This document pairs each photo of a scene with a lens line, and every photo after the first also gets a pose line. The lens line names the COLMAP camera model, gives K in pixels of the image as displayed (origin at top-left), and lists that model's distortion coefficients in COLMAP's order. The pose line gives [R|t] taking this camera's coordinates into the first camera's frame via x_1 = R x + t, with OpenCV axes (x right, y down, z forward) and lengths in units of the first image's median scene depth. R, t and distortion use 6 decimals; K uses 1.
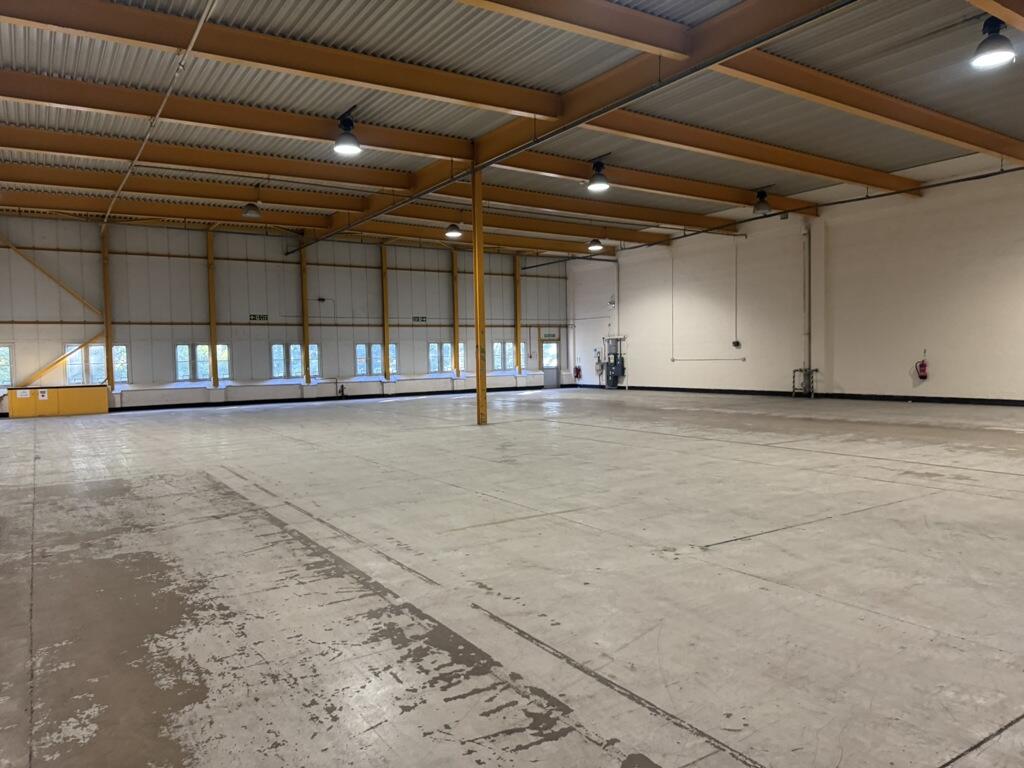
lens RADIAL K [[717.8, 0, 517.2], [0, 717.8, 389.3], [0, 0, 1]] dist [0.044955, -0.056749]
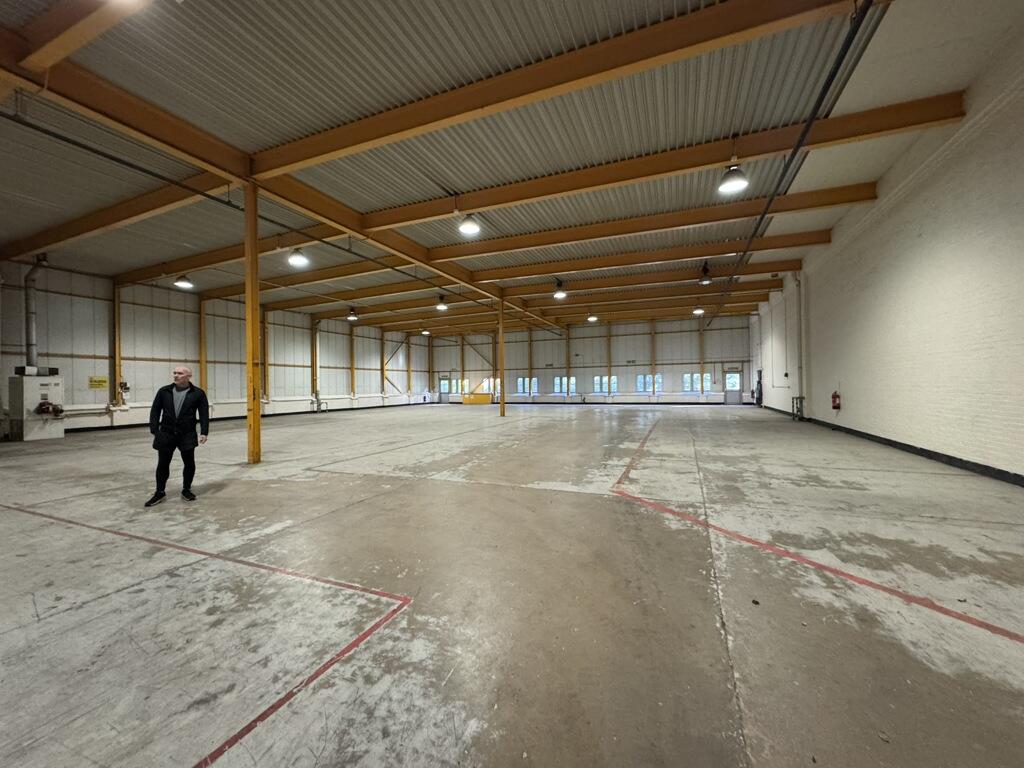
lens RADIAL K [[405.2, 0, 511.4], [0, 405.2, 383.8], [0, 0, 1]] dist [-0.008515, 0.001088]
pose [[0.543921, 0.007450, -0.839103, 0.813448], [-0.035440, 0.999272, -0.014100, -0.026745], [0.838388, 0.037407, 0.543789, 0.293815]]
